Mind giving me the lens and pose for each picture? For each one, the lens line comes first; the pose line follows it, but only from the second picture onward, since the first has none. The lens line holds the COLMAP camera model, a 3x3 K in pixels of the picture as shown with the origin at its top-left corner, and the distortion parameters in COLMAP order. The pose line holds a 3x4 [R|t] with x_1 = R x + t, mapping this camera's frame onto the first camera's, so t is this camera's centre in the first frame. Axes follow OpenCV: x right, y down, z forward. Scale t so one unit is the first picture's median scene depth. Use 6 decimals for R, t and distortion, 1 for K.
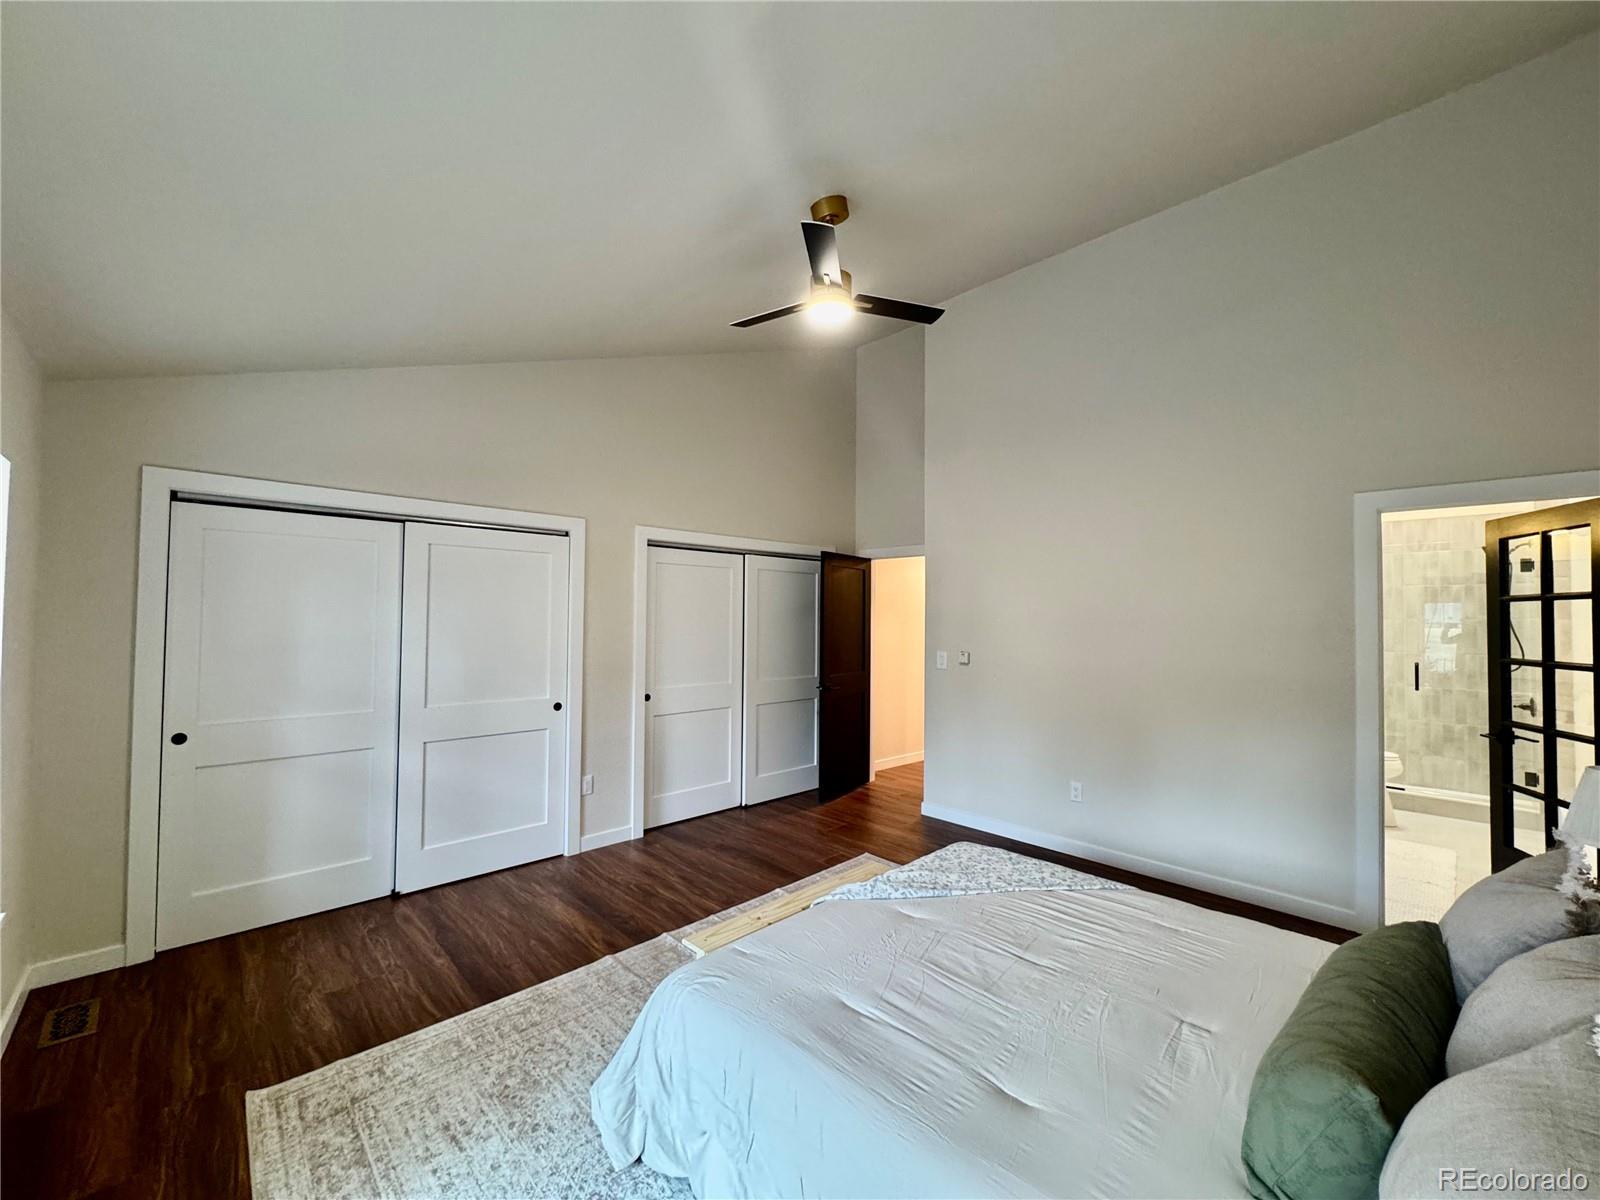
lens RADIAL K [[644.2, 0, 802.1], [0, 644.2, 603.7], [0, 0, 1]] dist [-0.001238, 0.000022]
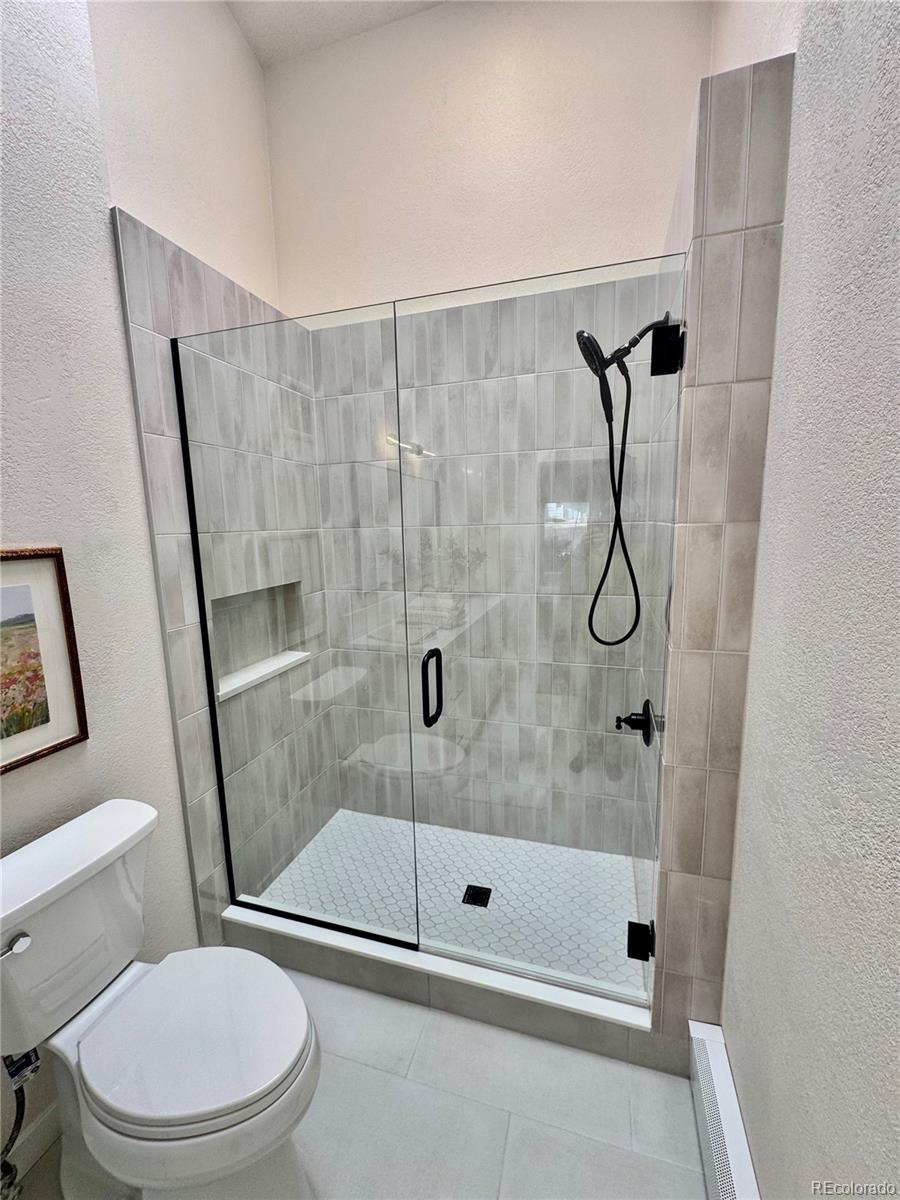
lens RADIAL K [[483.1, 0, 453.0], [0, 483.1, 598.6], [0, 0, 1]] dist [-0.001238, 0.000022]
pose [[0.875271, -0.097741, 0.473654, 0.784010], [0.010779, 0.983065, 0.182942, 0.011968], [-0.483513, -0.155018, 0.861501, 0.713152]]
